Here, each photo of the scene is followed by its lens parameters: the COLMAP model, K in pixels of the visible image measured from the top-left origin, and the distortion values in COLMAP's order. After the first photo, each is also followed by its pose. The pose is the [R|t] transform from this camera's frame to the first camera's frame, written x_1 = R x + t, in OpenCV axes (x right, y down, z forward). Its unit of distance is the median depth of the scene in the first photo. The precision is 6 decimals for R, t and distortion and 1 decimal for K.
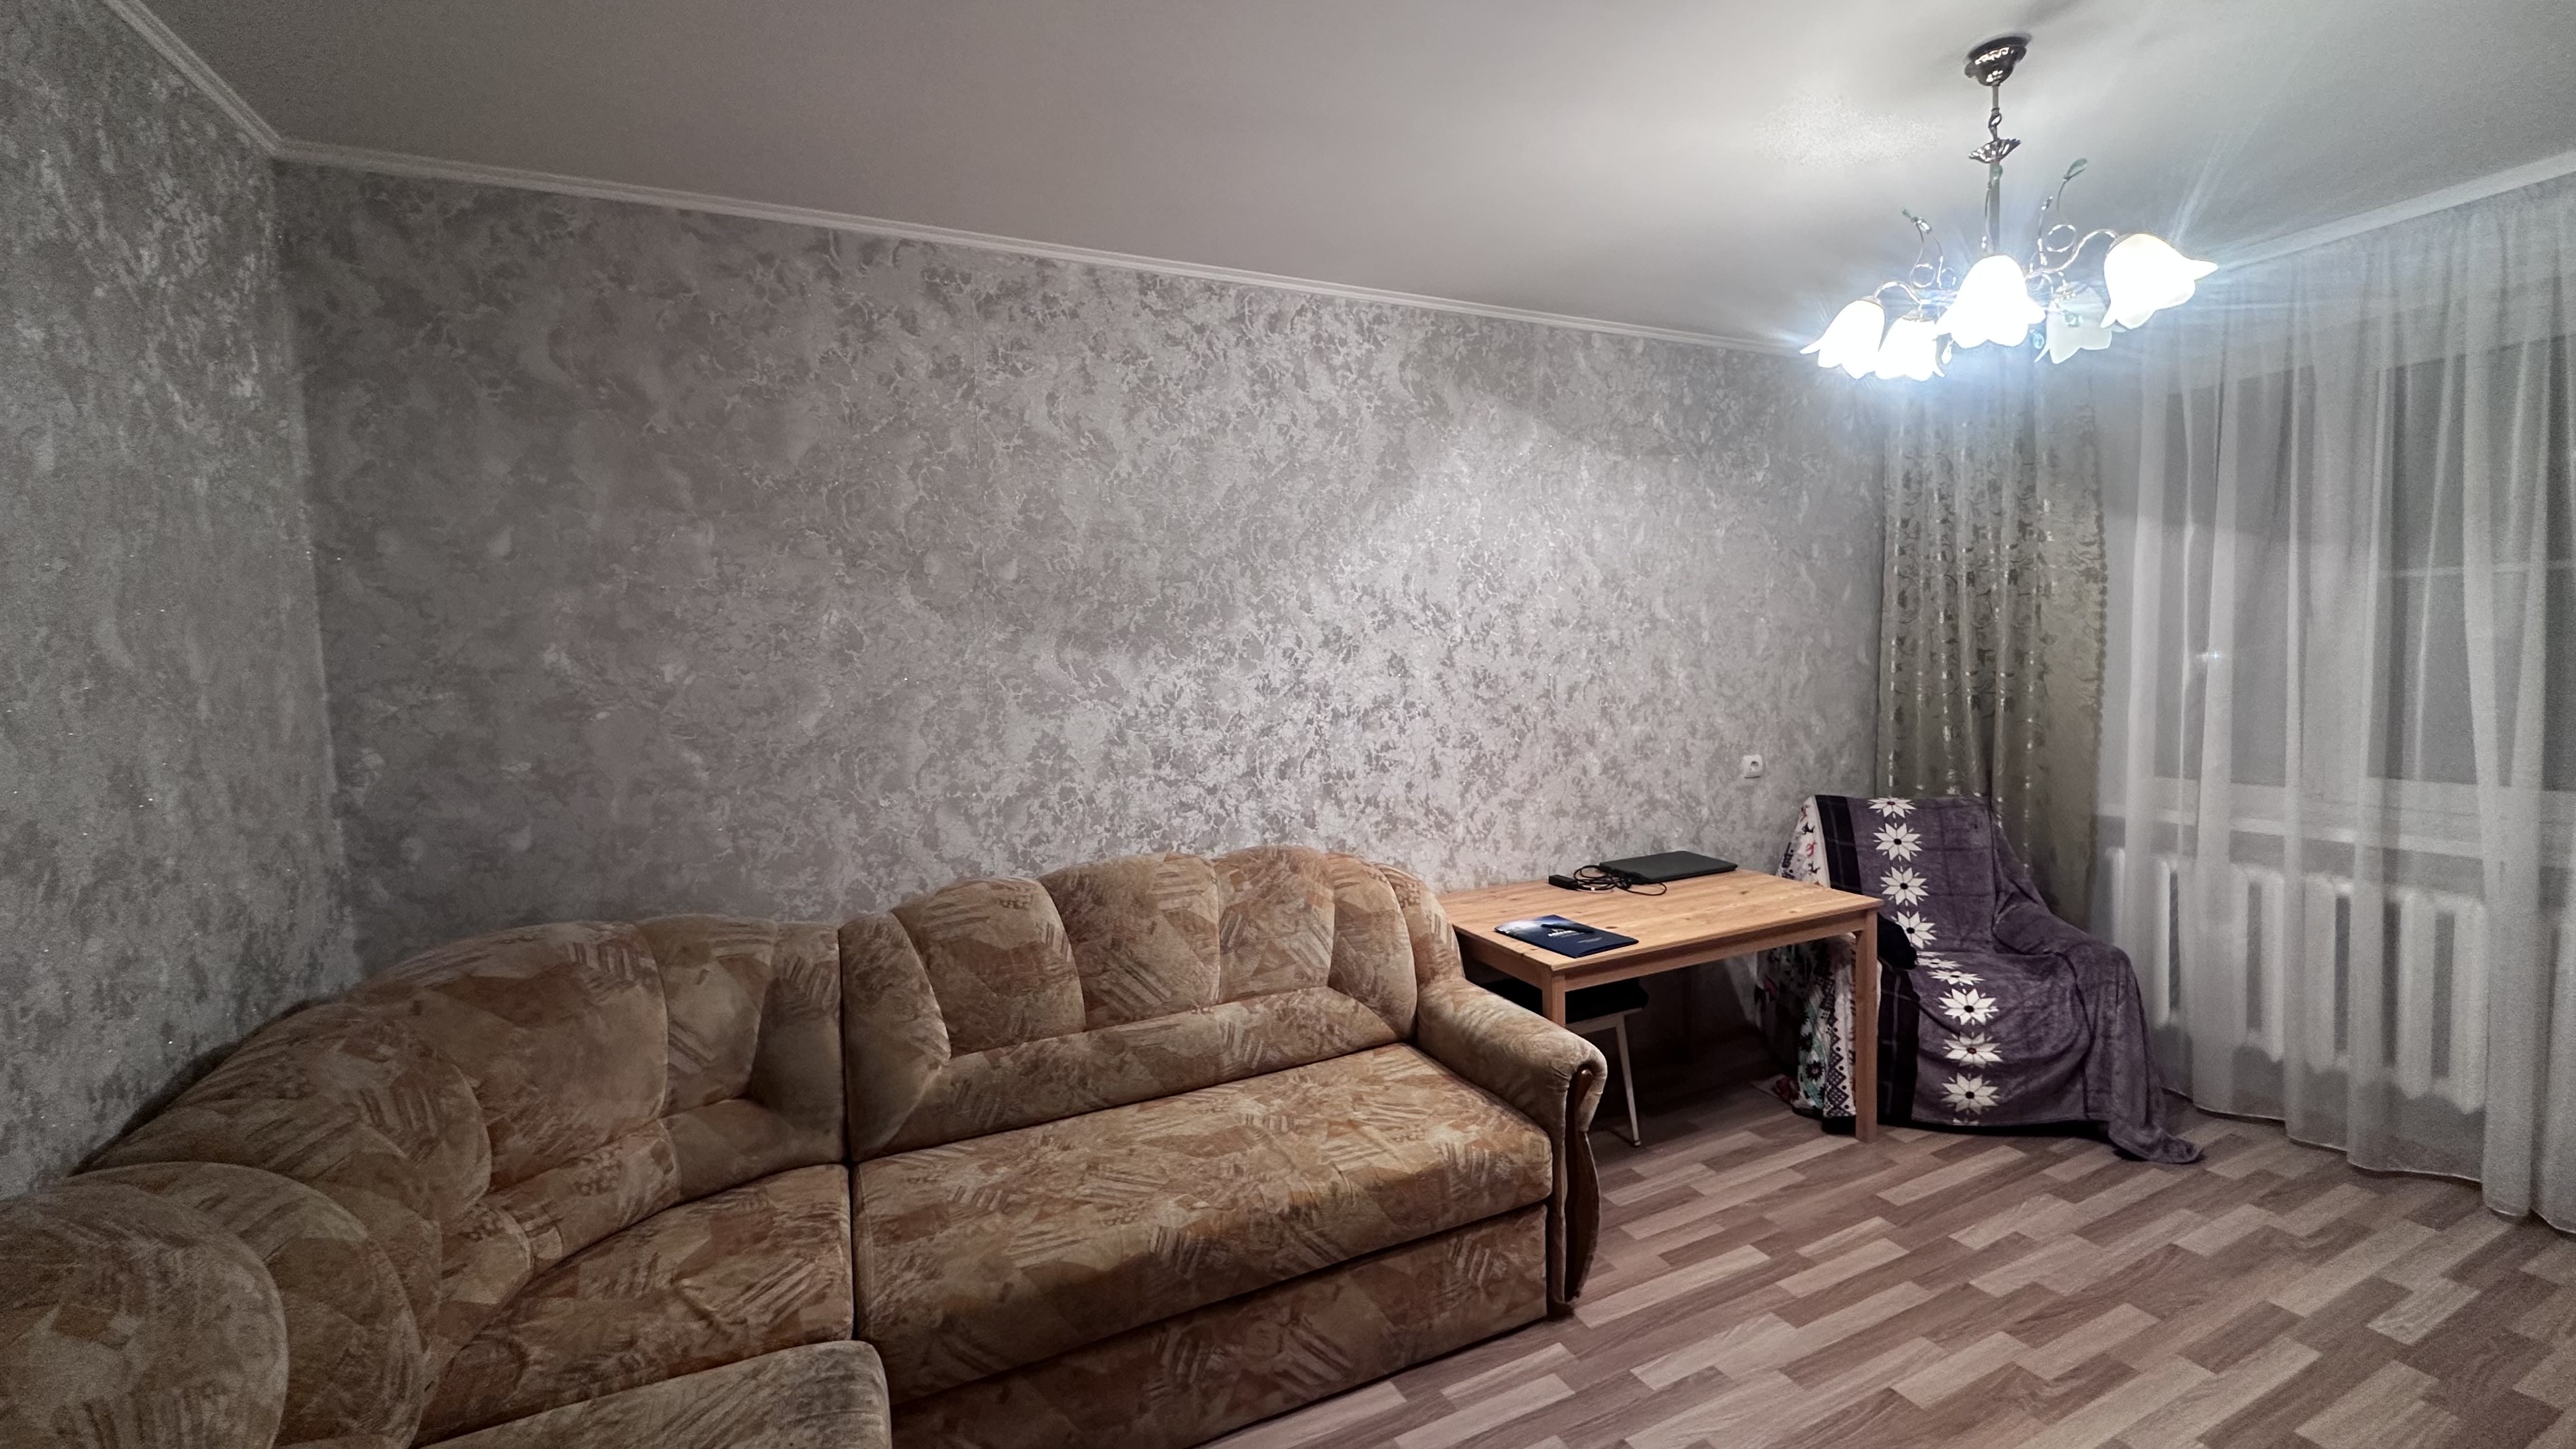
lens RADIAL K [[1029.9, 0, 1284.9], [0, 1029.9, 718.9], [0, 0, 1]] dist [-0.005932, 0.000381]
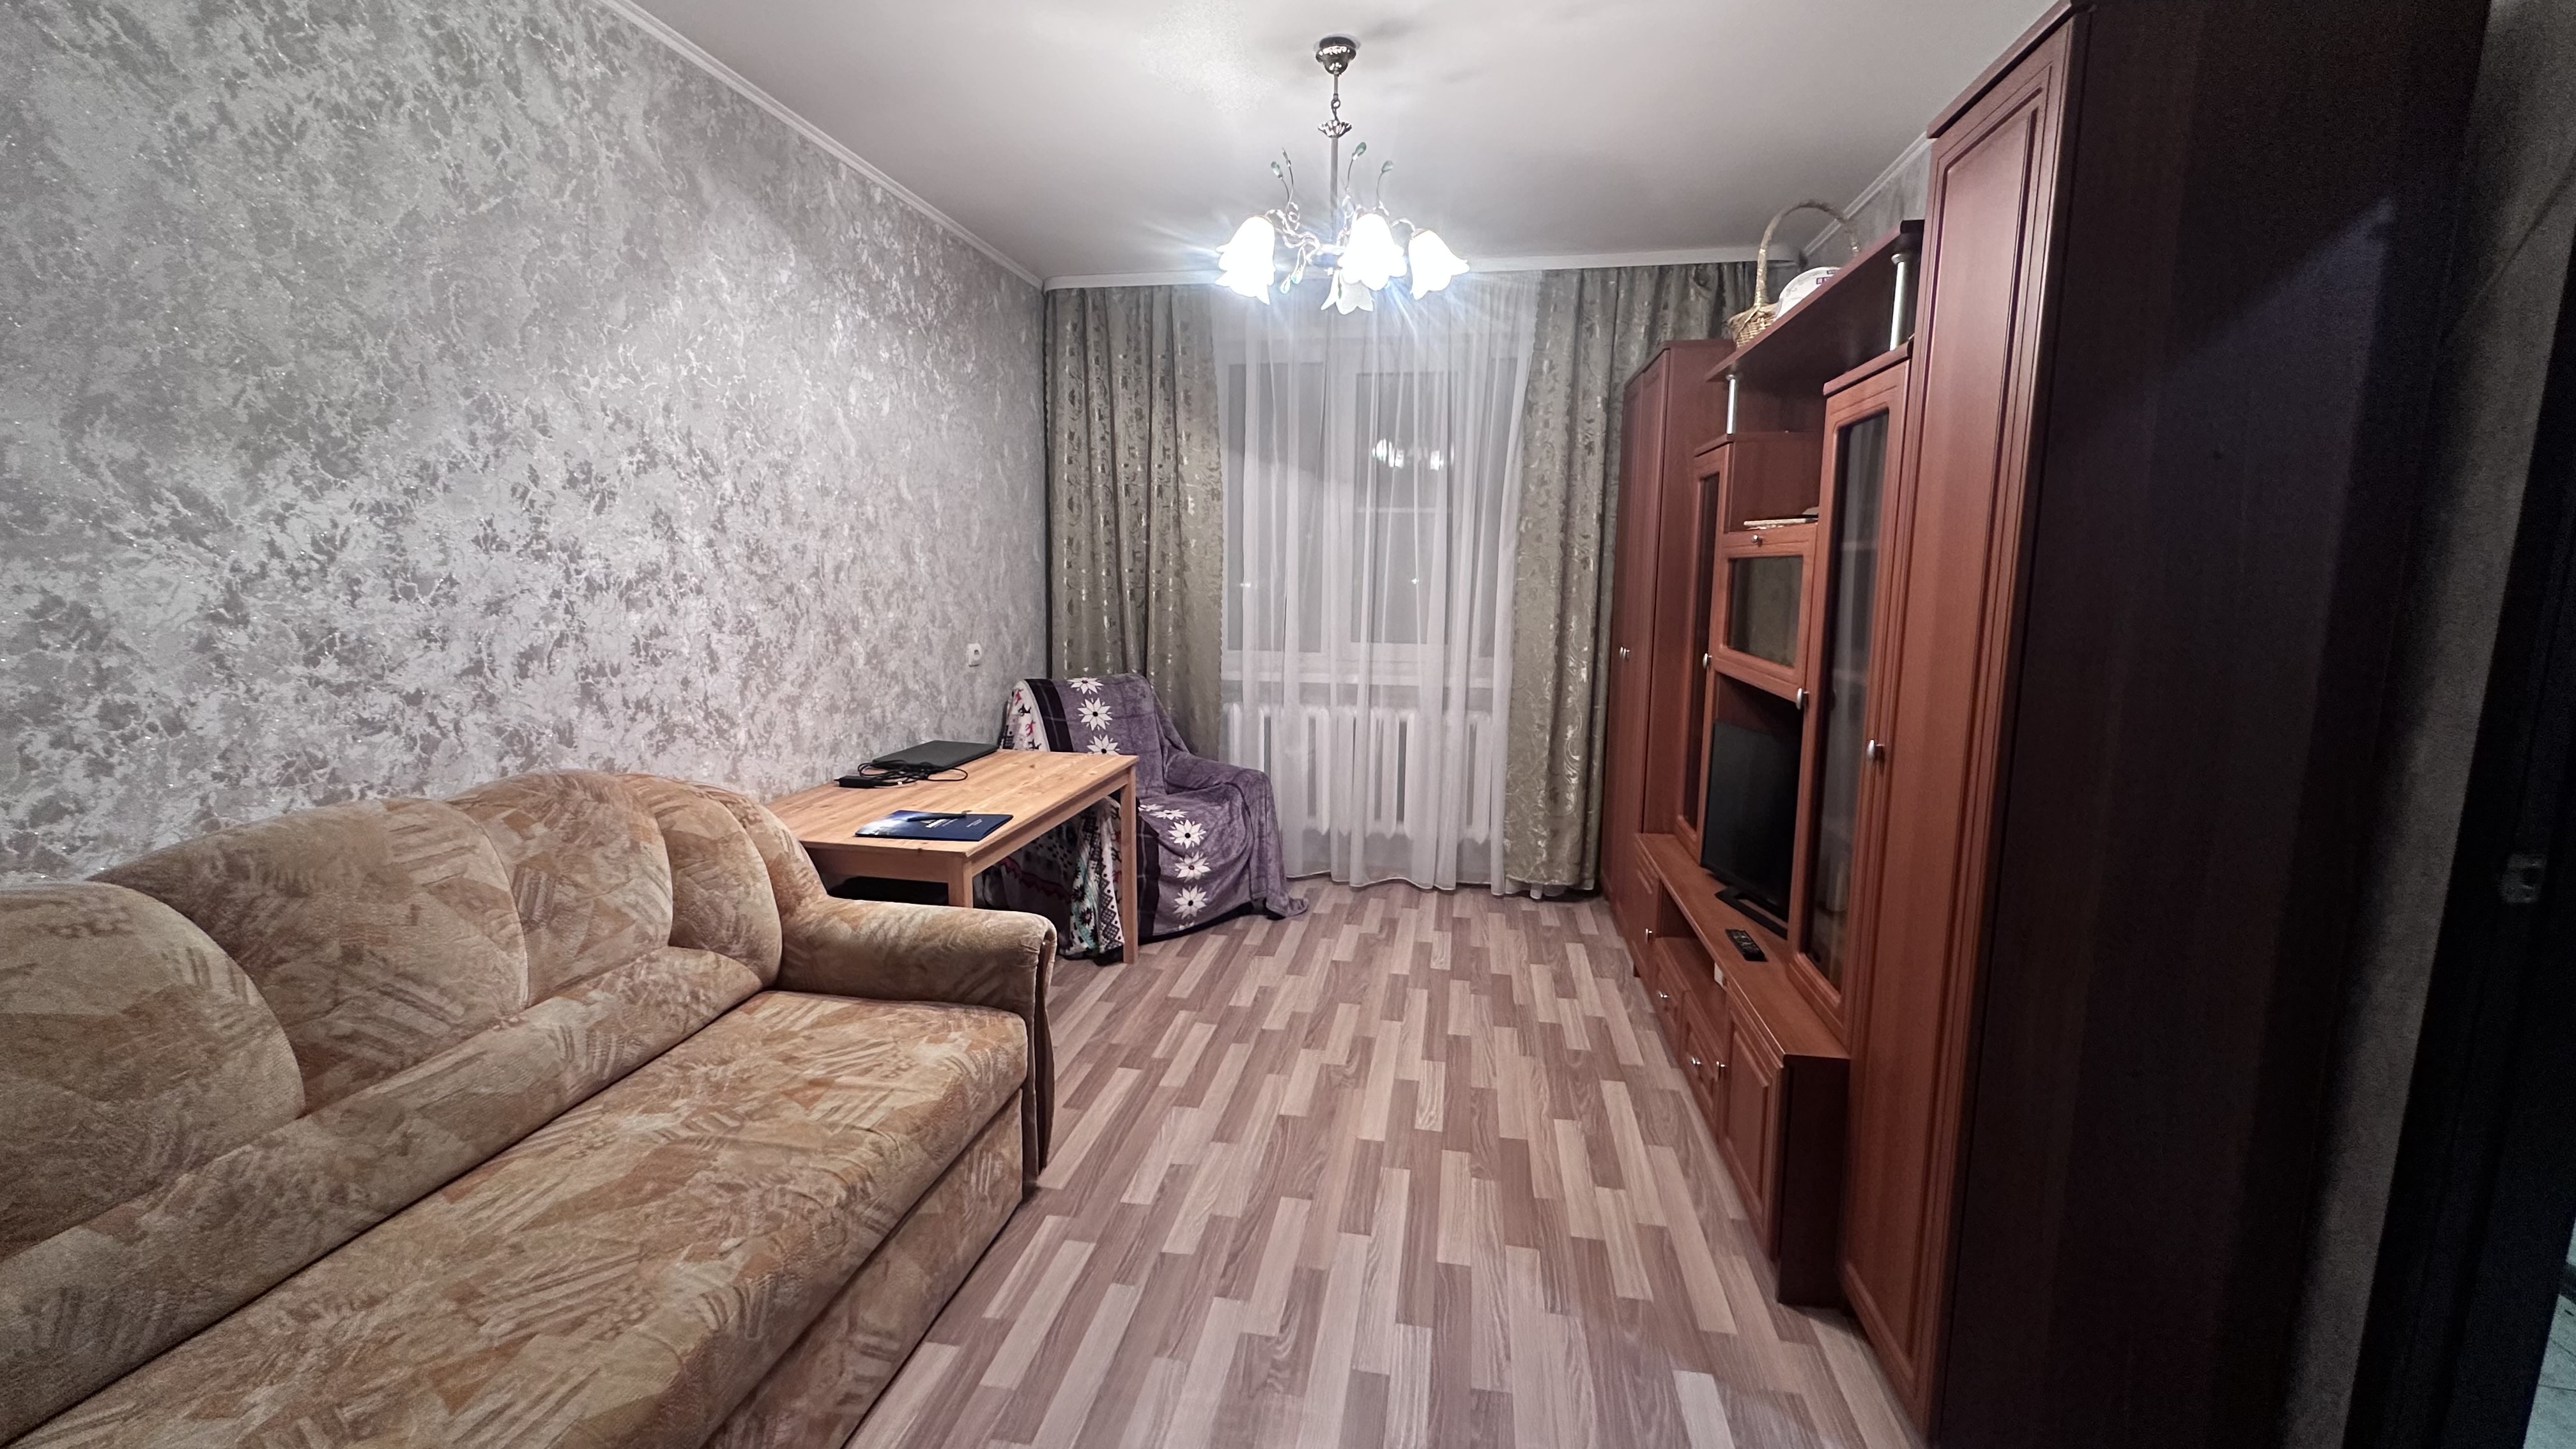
lens RADIAL K [[1029.9, 0, 1294.7], [0, 1029.9, 720.0], [0, 0, 1]] dist [-0.005932, 0.000381]
pose [[0.563601, -0.082523, 0.821915, -0.291445], [0.024402, 0.996226, 0.083292, 0.044383], [-0.825687, -0.026887, 0.563488, 0.203658]]
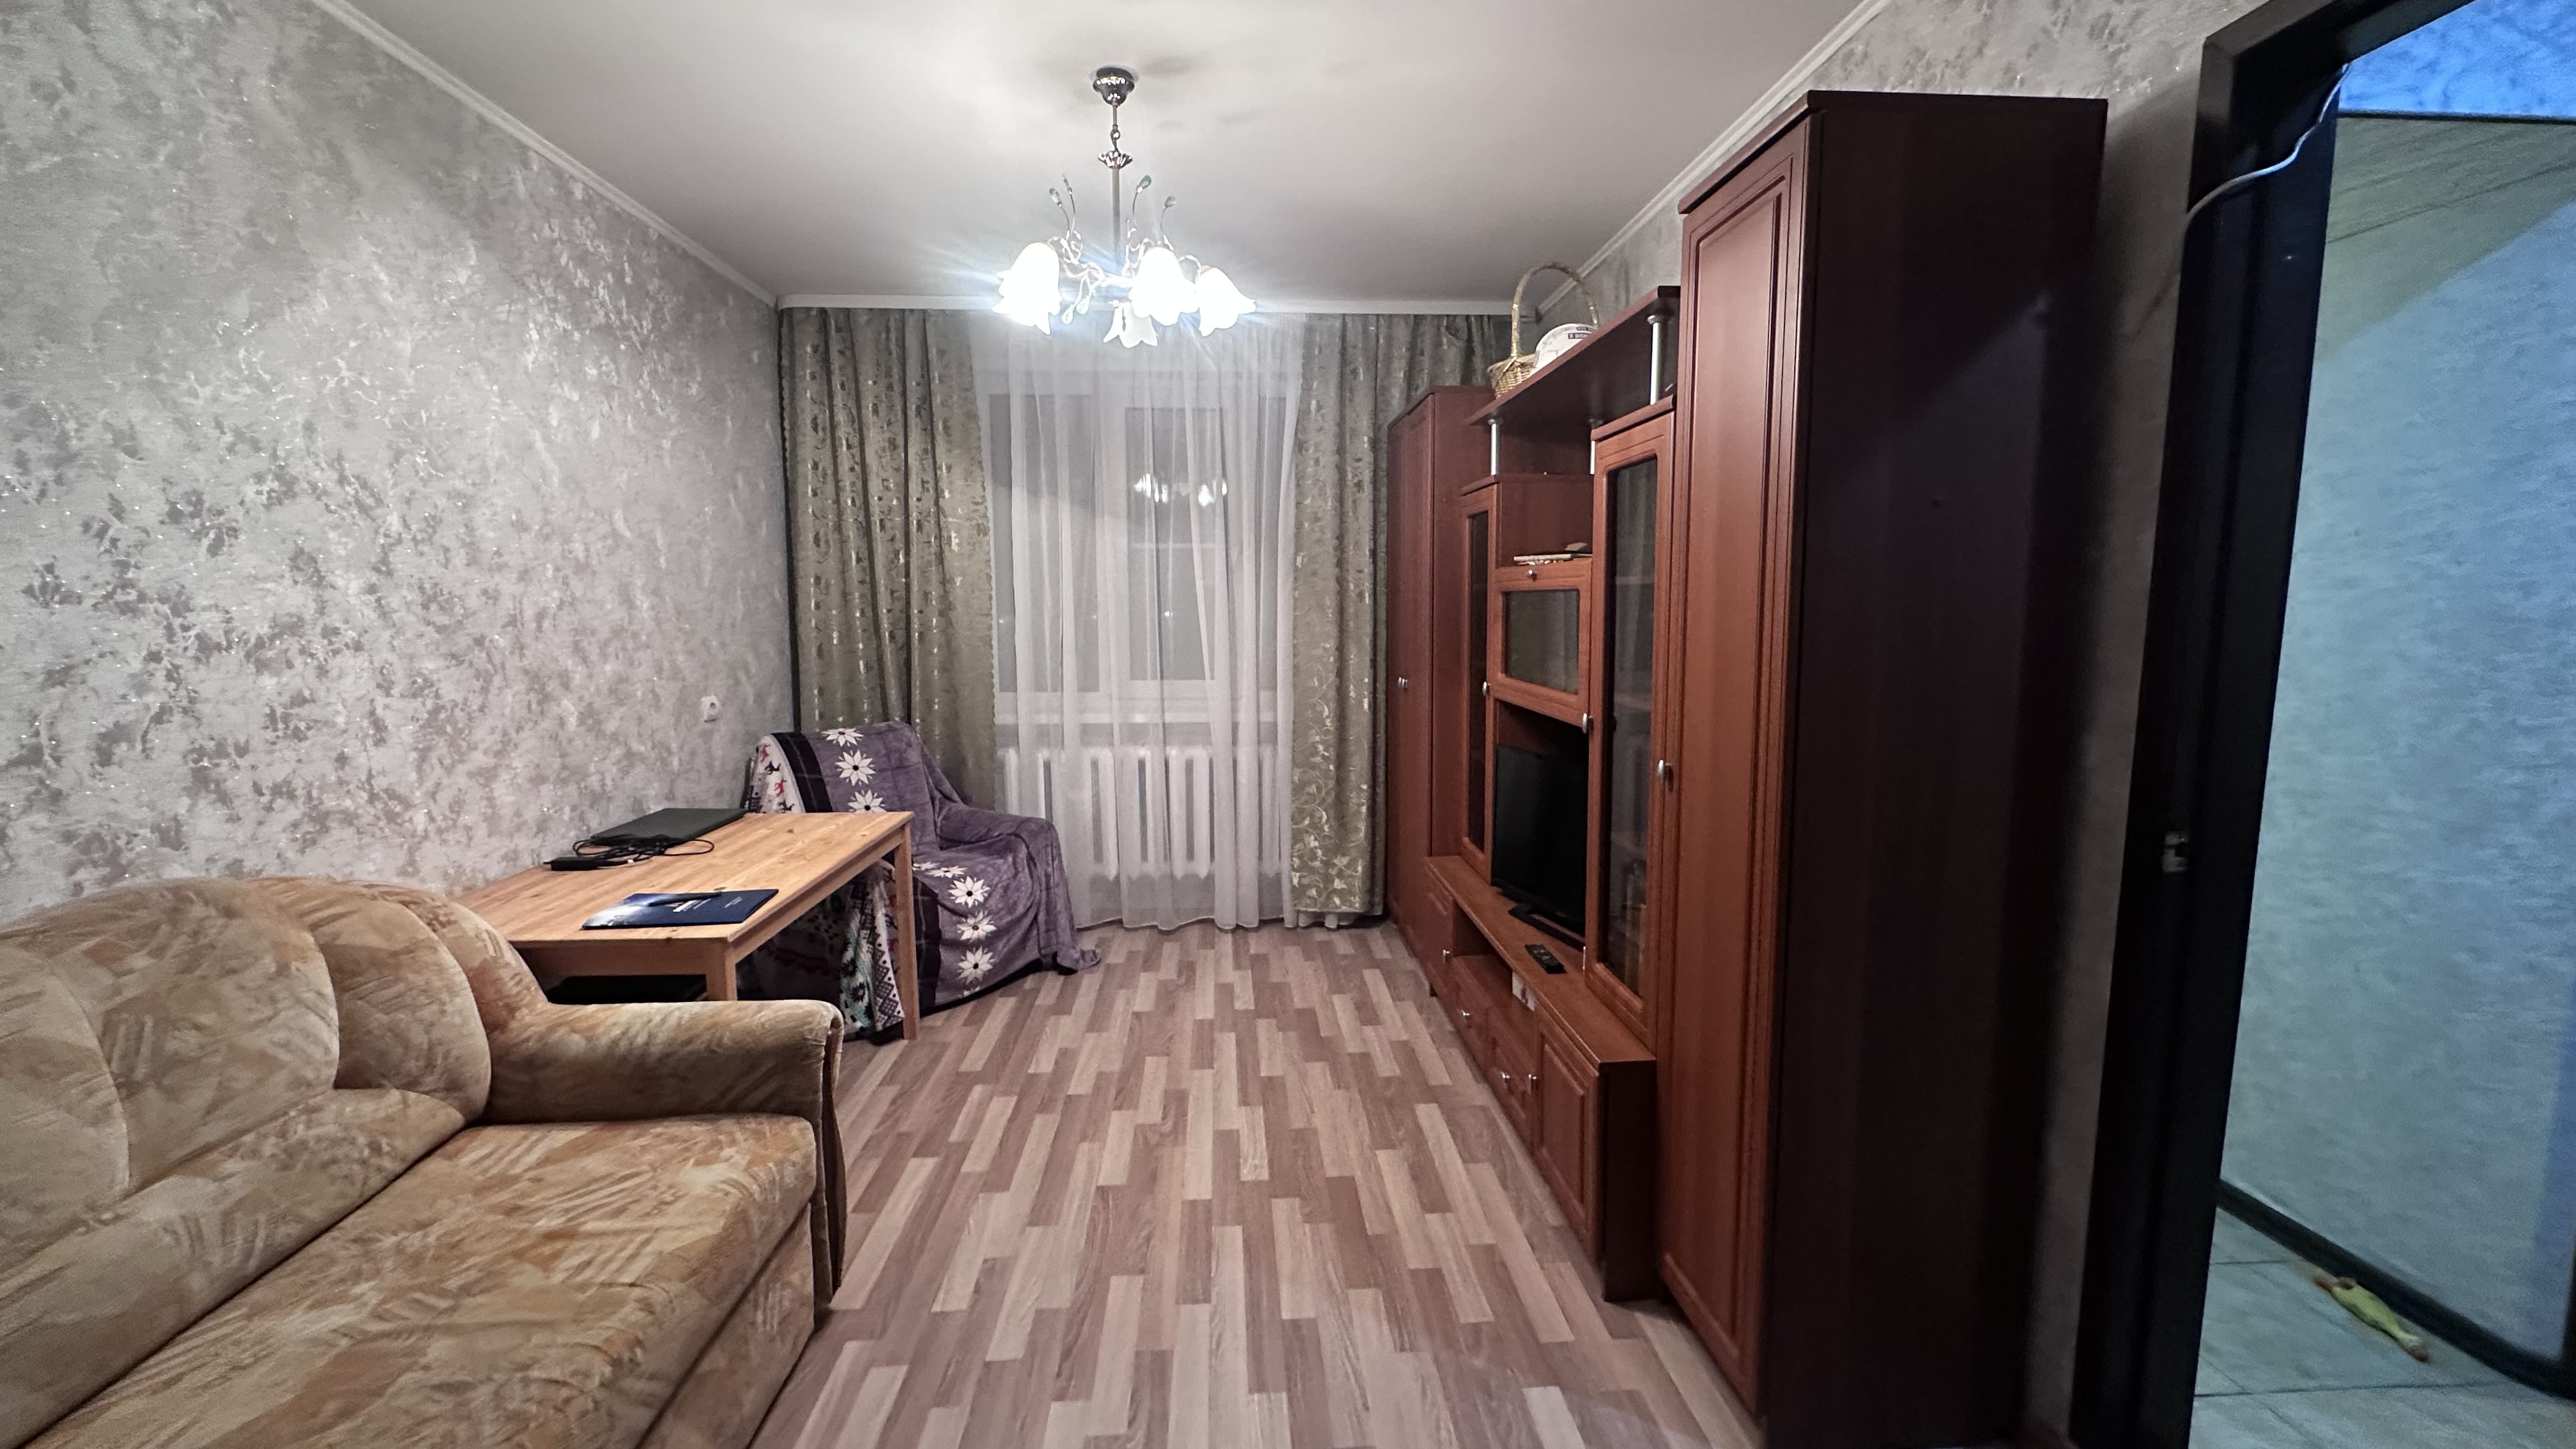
lens RADIAL K [[1029.9, 0, 1294.8], [0, 1029.9, 720.0], [0, 0, 1]] dist [-0.005932, 0.000381]
pose [[0.351846, -0.075728, 0.932990, -0.292549], [0.052287, 0.996756, 0.061185, 0.036769], [-0.934597, 0.027255, 0.354664, 0.250719]]
